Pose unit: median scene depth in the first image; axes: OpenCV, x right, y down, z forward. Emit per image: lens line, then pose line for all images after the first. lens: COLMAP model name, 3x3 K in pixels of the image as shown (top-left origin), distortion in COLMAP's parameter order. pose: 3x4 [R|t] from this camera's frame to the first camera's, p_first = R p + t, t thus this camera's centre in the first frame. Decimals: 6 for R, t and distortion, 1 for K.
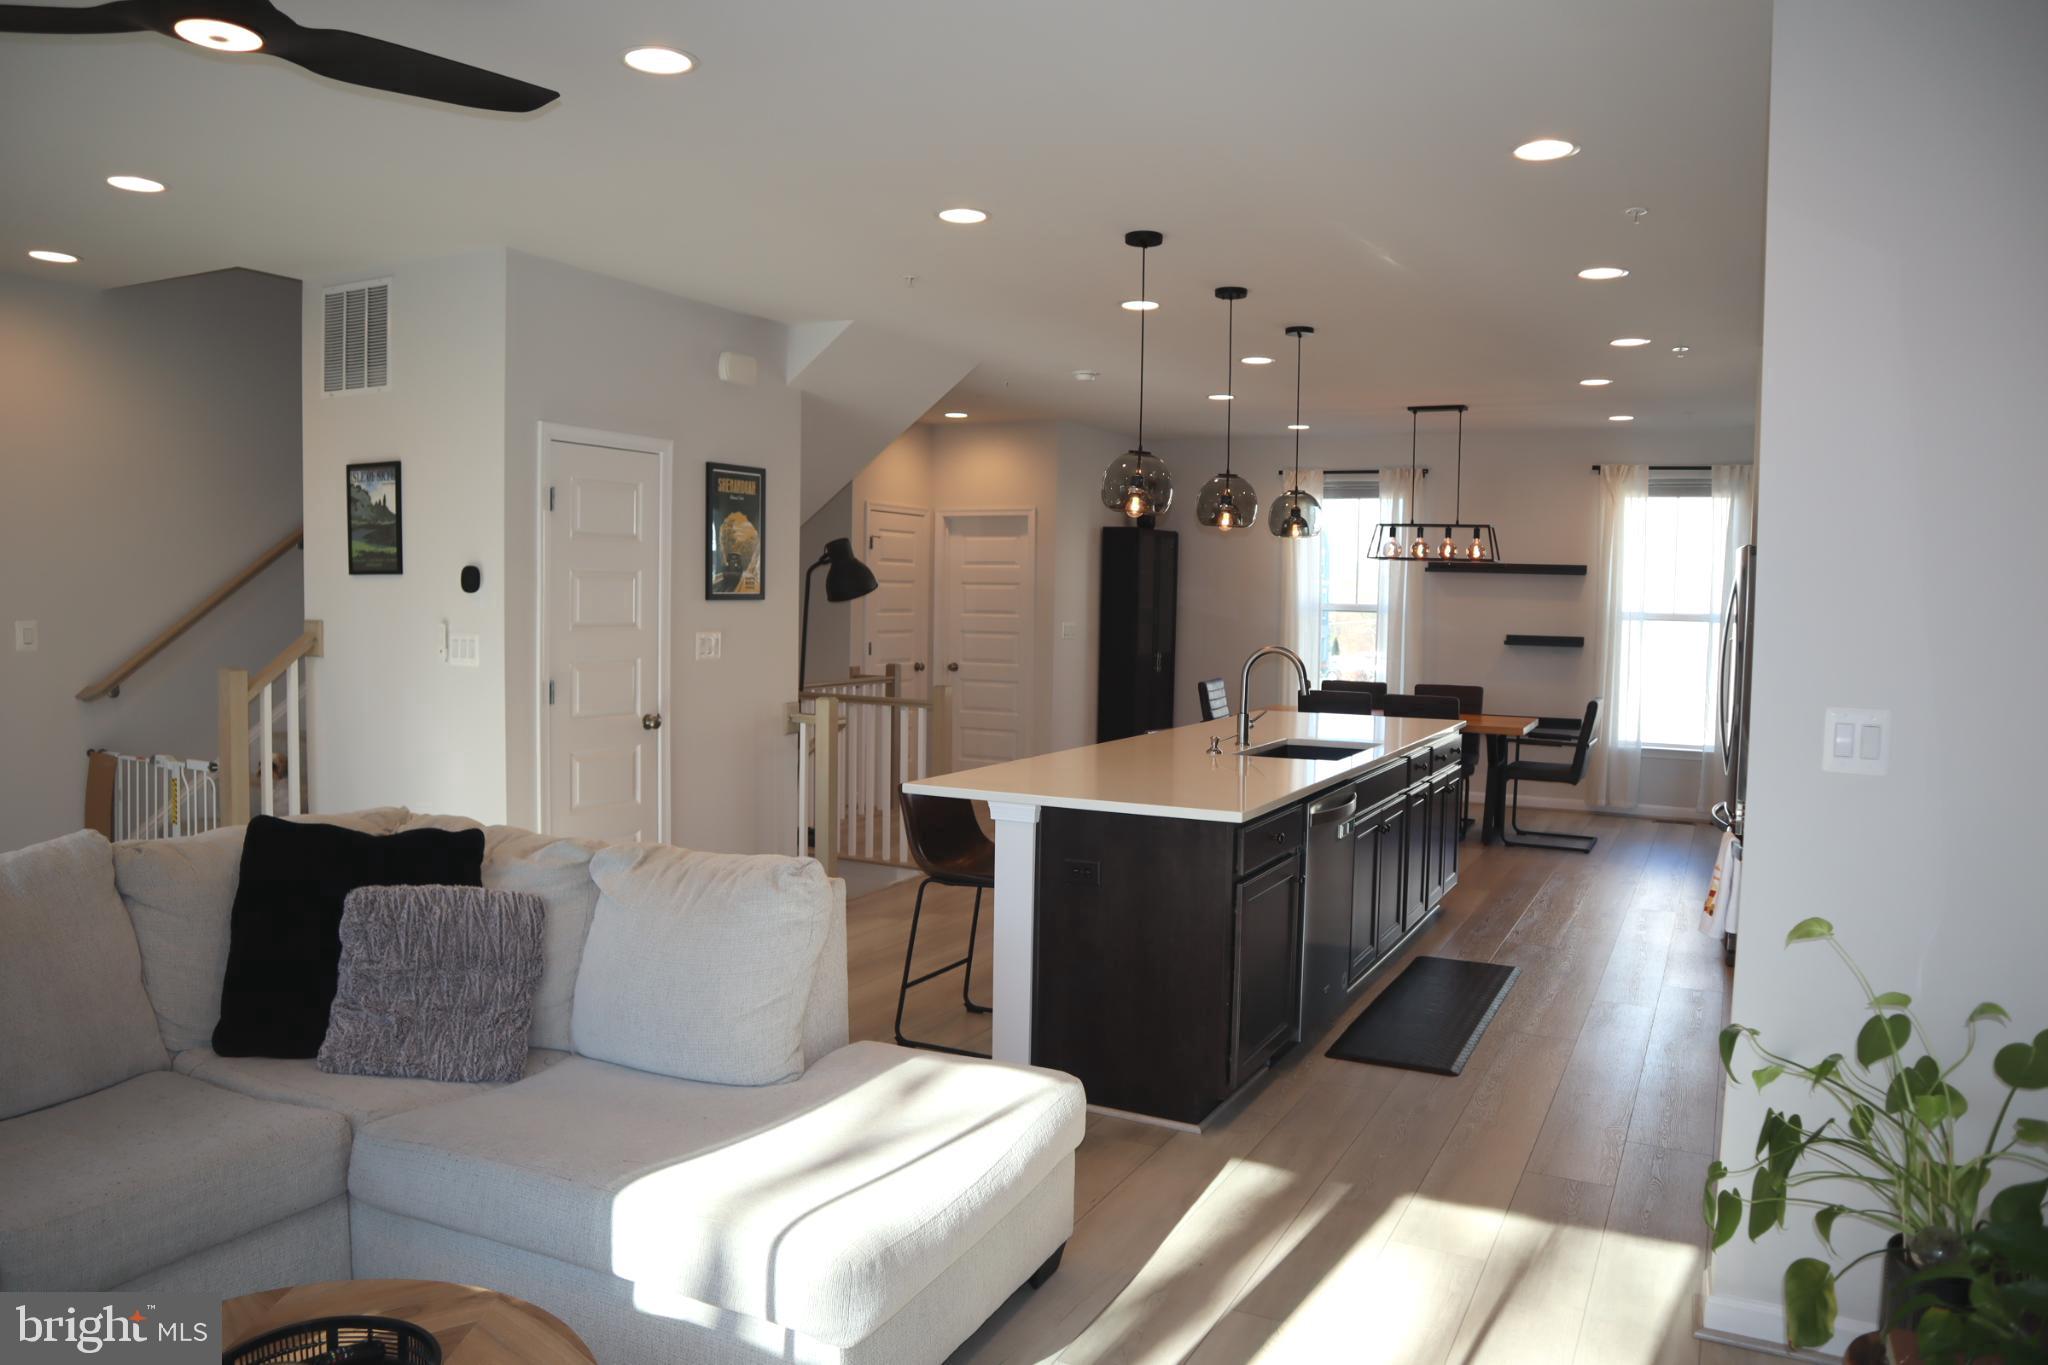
lens RADIAL K [[1406.9, 0, 1040.6], [0, 1406.9, 683.1], [0, 0, 1]] dist [-0.117459, 0.072623]
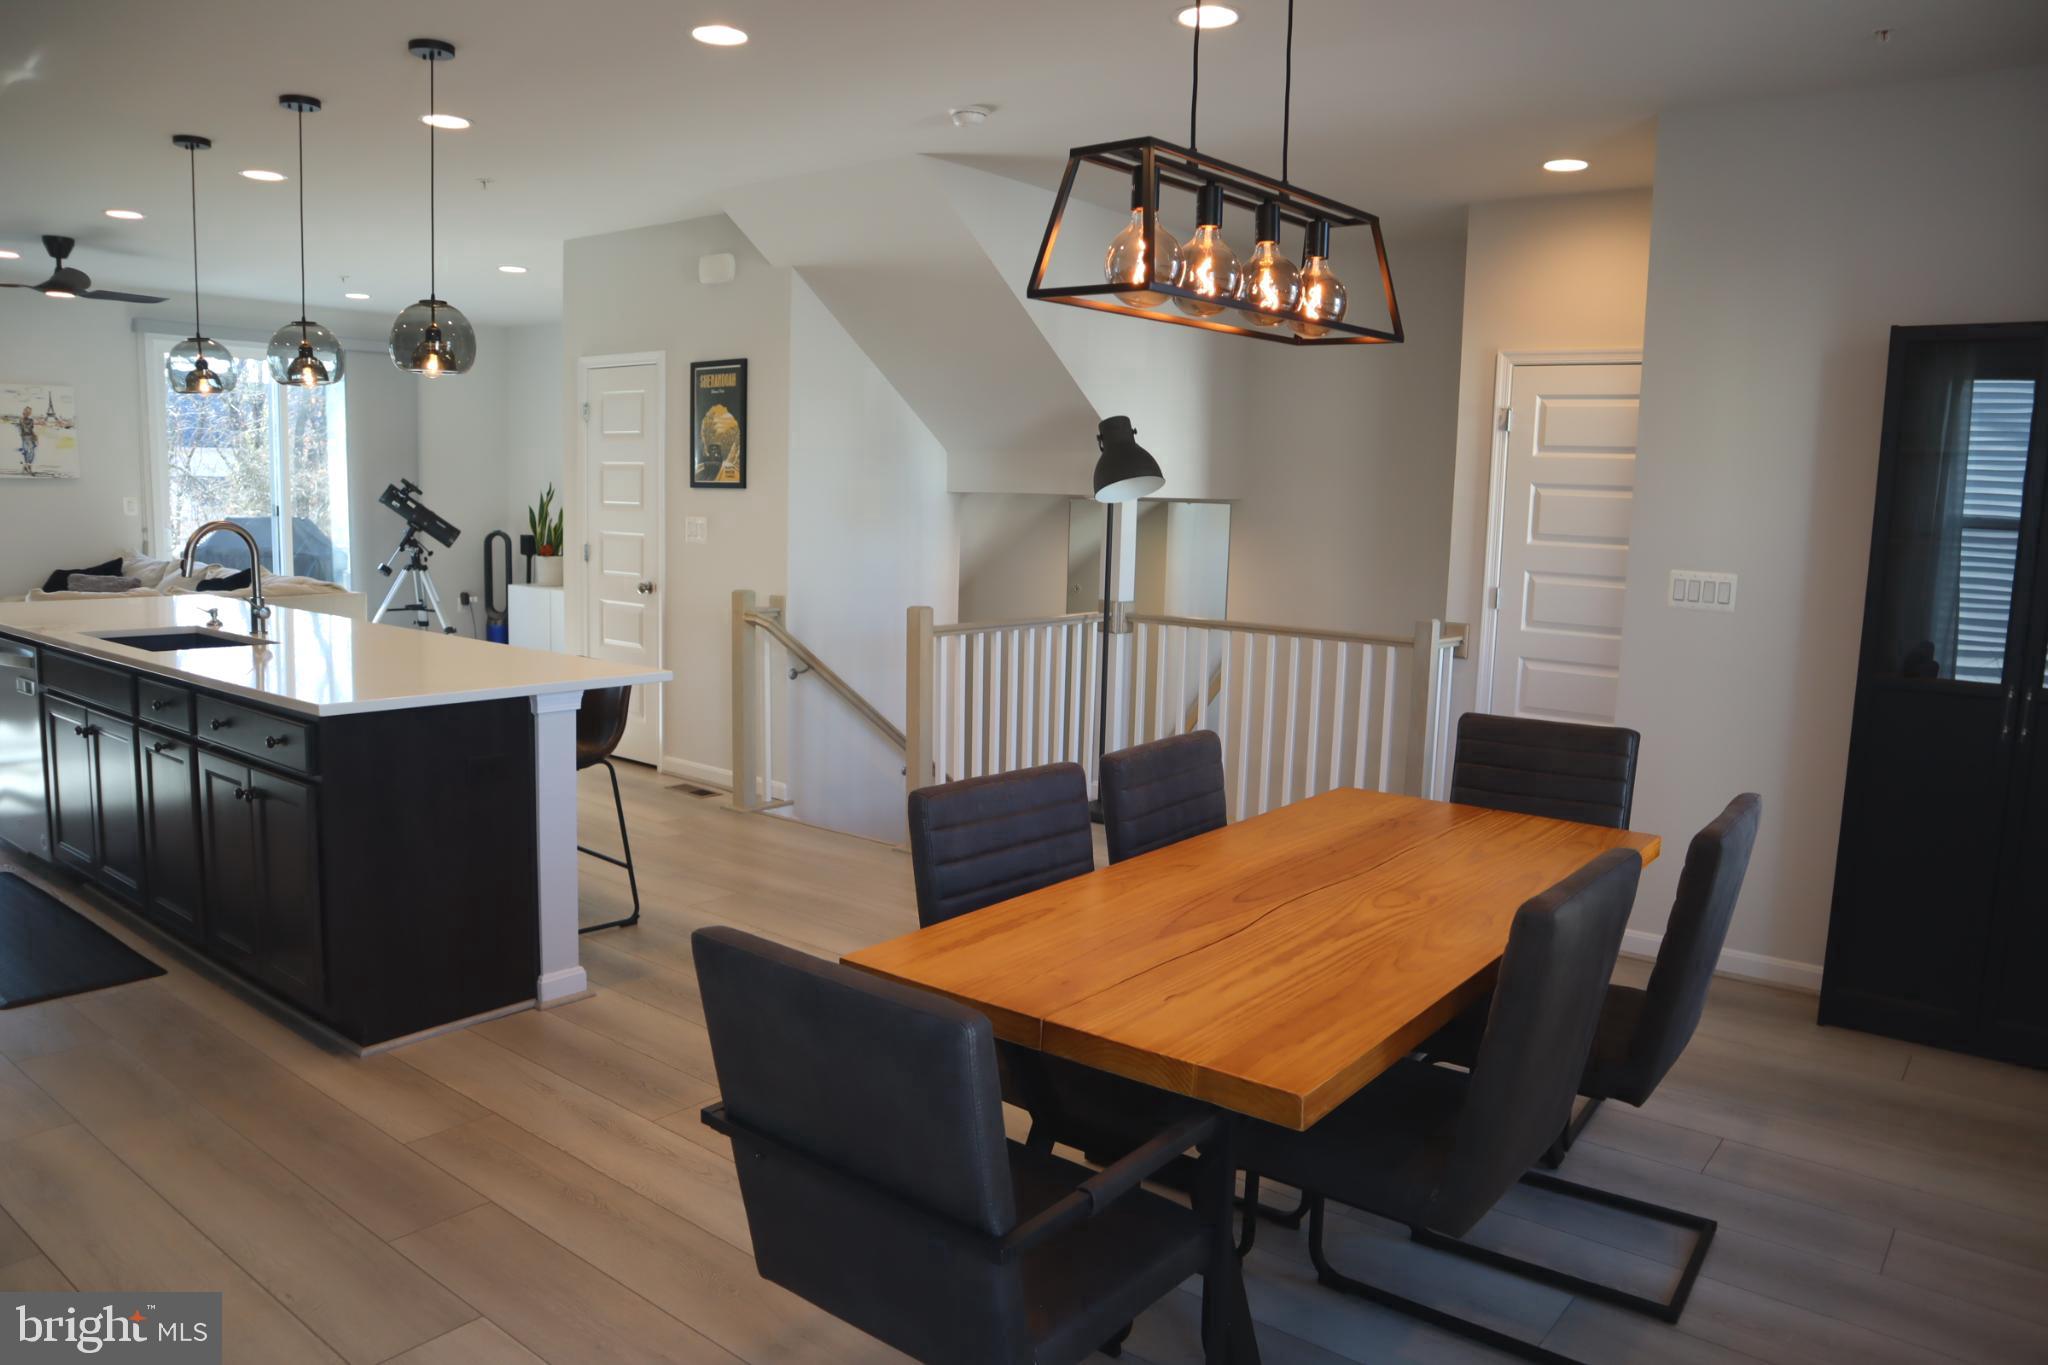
lens RADIAL K [[1406.9, 0, 1040.4], [0, 1406.9, 686.6], [0, 0, 1]] dist [-0.117459, 0.072623]
pose [[-0.194032, 0.112116, -0.974567, 0.780547], [-0.091468, 0.987052, 0.131763, -0.072014], [0.976722, 0.114708, -0.181264, 1.437731]]
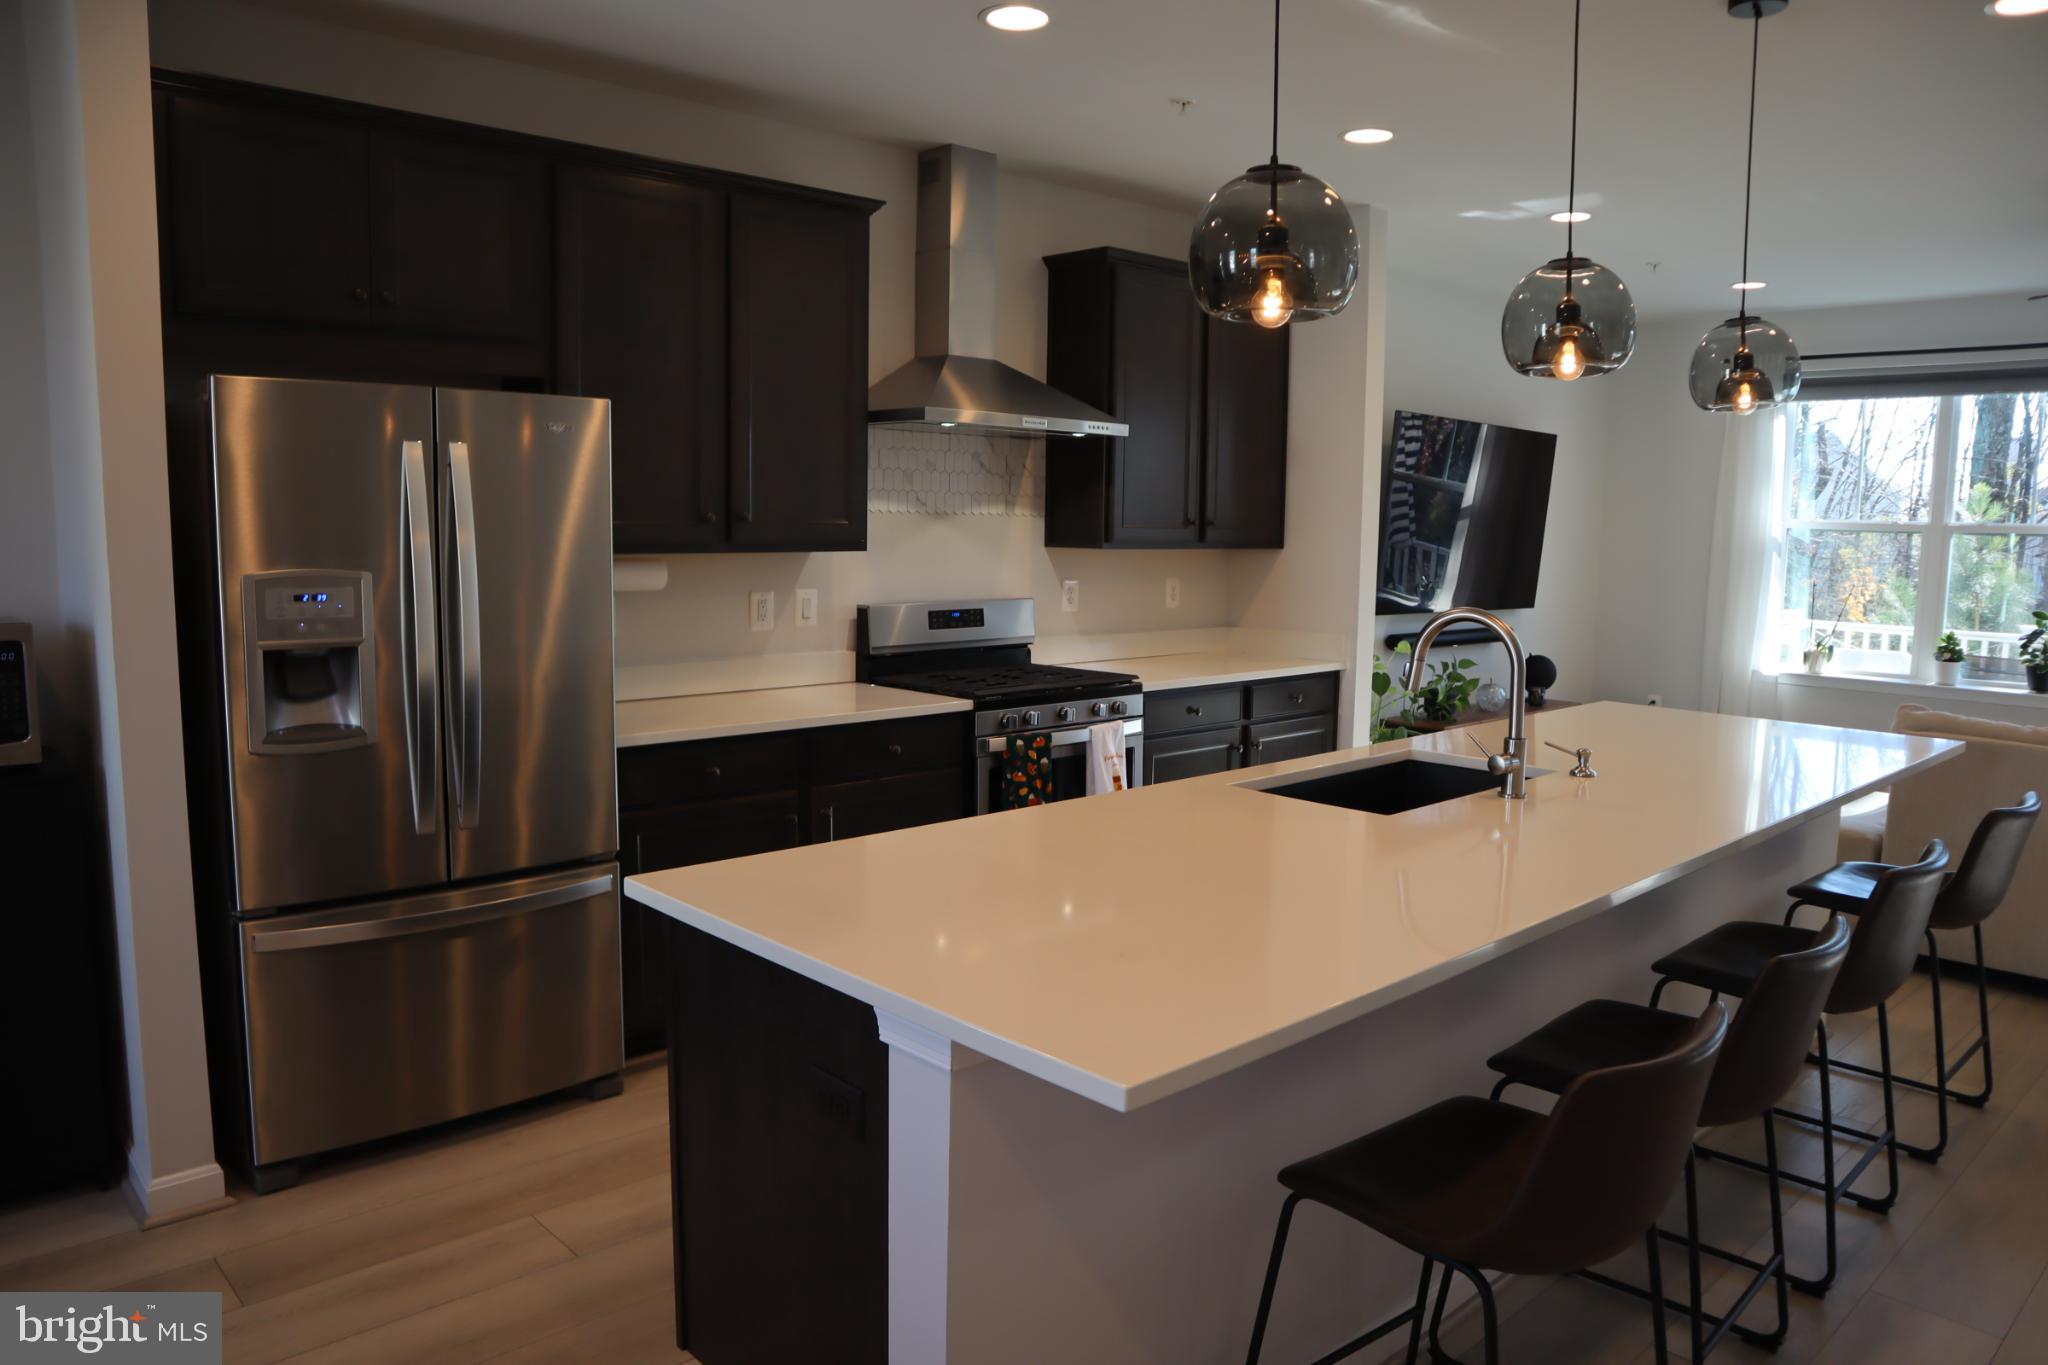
lens RADIAL K [[1406.9, 0, 1037.2], [0, 1406.9, 710.4], [0, 0, 1]] dist [-0.117459, 0.072623]
pose [[-0.942025, -0.078226, 0.326297, 0.122267], [-0.011953, 0.979651, 0.200353, -0.081727], [-0.335329, 0.184837, -0.923791, 1.351446]]
